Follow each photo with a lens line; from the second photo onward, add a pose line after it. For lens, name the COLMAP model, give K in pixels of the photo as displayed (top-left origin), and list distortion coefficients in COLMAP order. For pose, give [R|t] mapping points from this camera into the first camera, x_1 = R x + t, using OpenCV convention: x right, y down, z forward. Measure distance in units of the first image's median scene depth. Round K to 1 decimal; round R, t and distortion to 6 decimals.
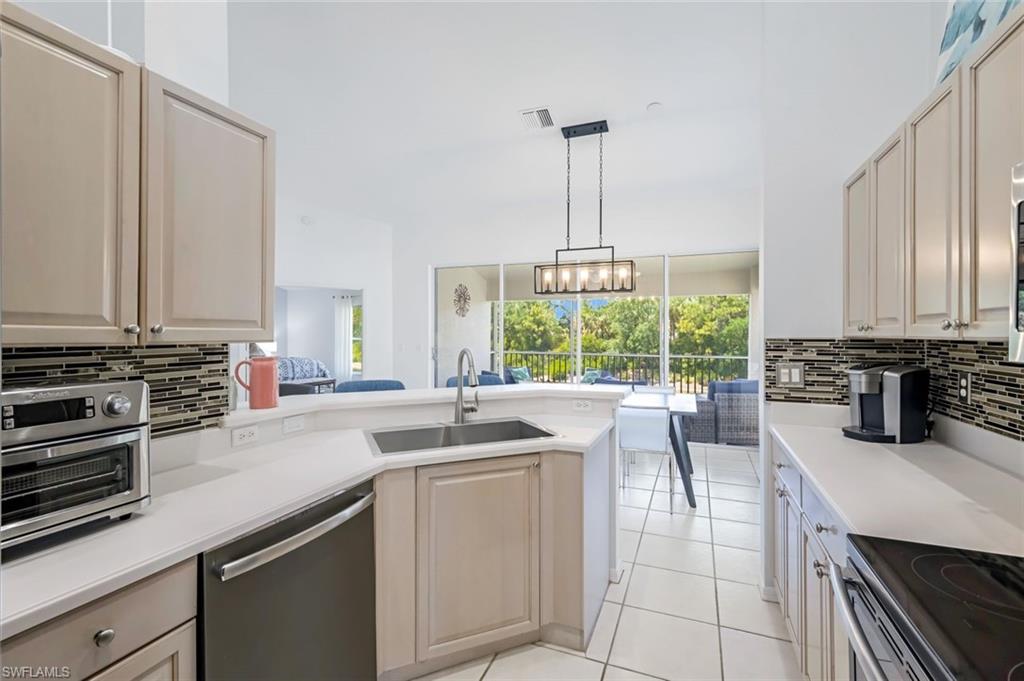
lens RADIAL K [[450.8, 0, 513.2], [0, 450.8, 334.2], [0, 0, 1]] dist [0.000774, 0.001462]
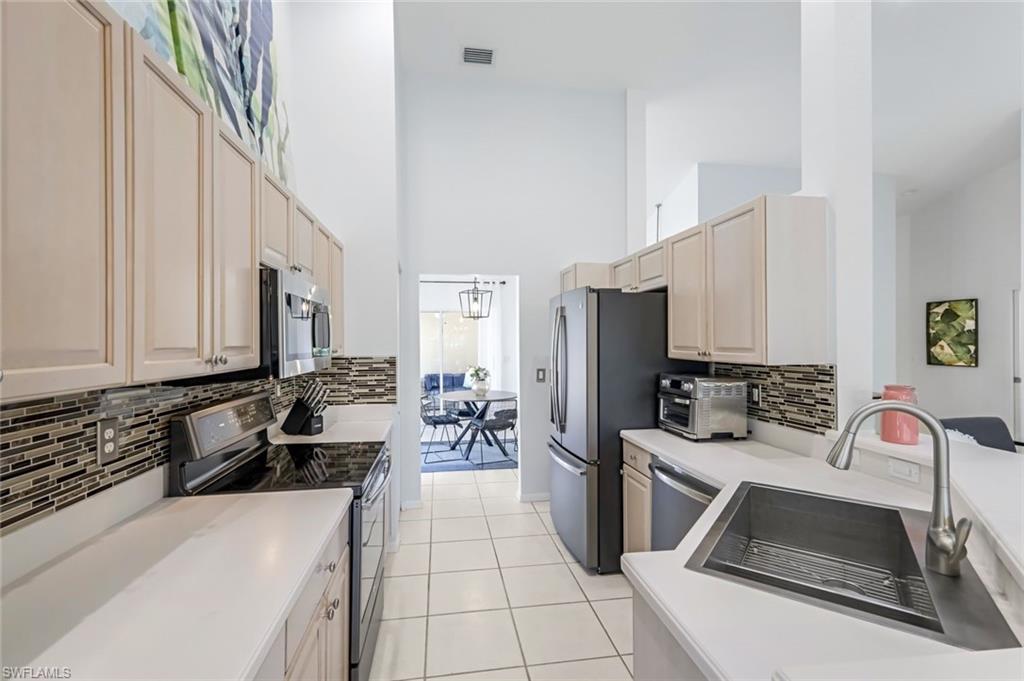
lens RADIAL K [[450.8, 0, 505.7], [0, 450.8, 343.4], [0, 0, 1]] dist [0.000774, 0.001462]
pose [[-0.862924, 0.003261, -0.505323, 0.468474], [0.001906, 0.999993, 0.003199, -0.030864], [0.505330, 0.001797, -0.862924, 1.128055]]
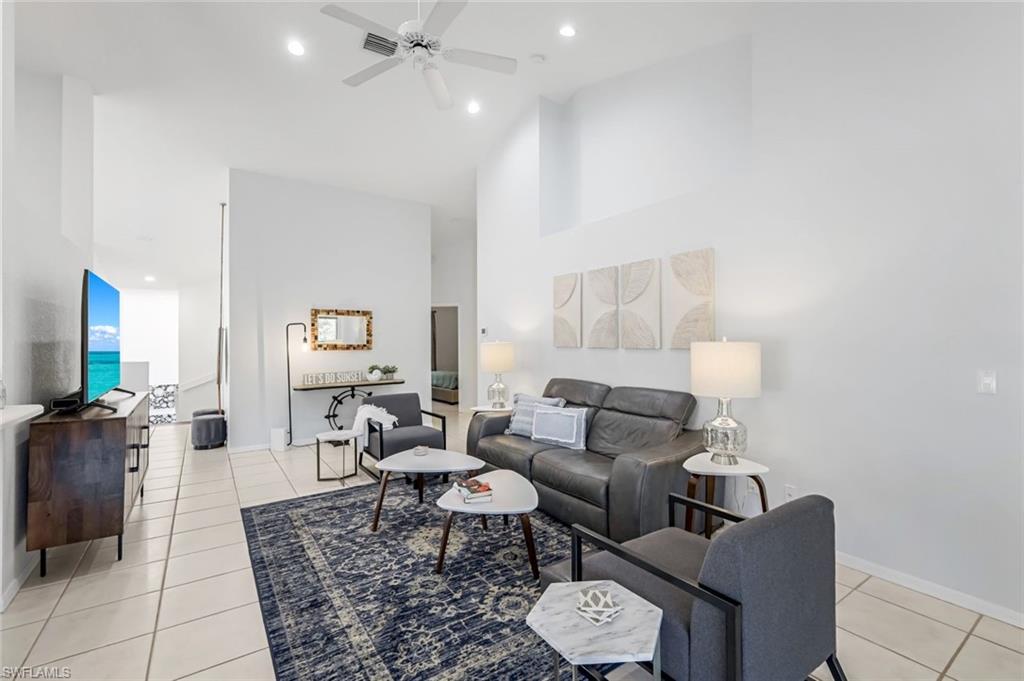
lens RADIAL K [[450.8, 0, 516.2], [0, 450.8, 336.2], [0, 0, 1]] dist [0.000774, 0.001462]
pose [[-0.546650, -0.011050, -0.837288, -0.310694], [0.003383, 0.999876, -0.015404, 0.005623], [0.837355, -0.011253, -0.546544, 2.175376]]
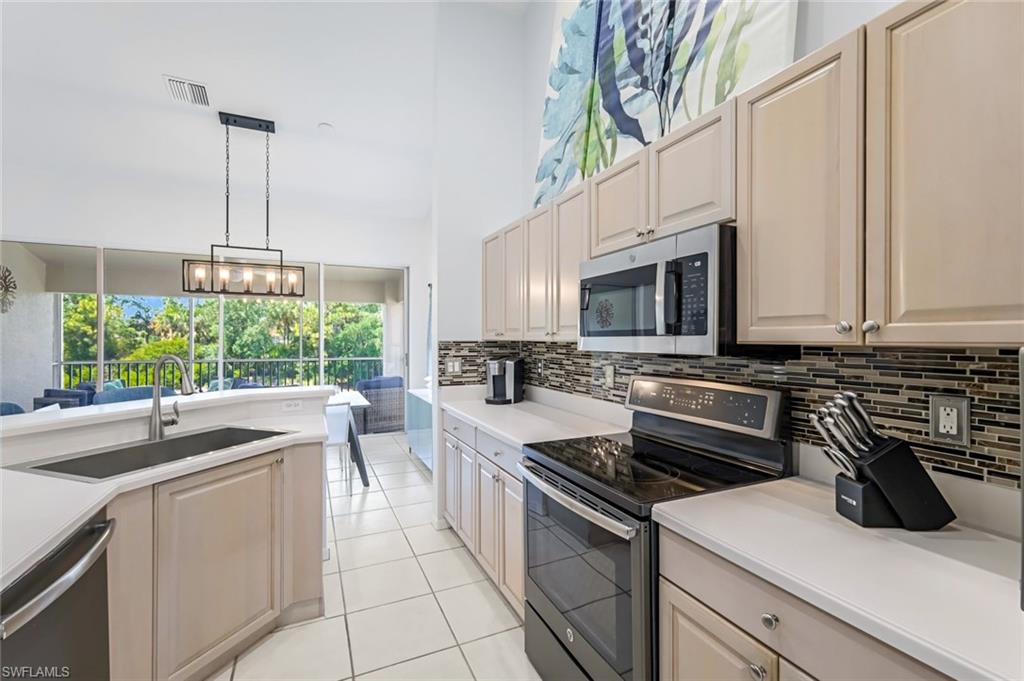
lens RADIAL K [[450.8, 0, 514.4], [0, 450.8, 339.6], [0, 0, 1]] dist [0.000774, 0.001462]
pose [[0.681102, -0.002173, 0.732185, -0.282025], [0.000044, 0.999996, 0.002926, 0.000474], [-0.732188, -0.001960, 0.681100, -0.107063]]
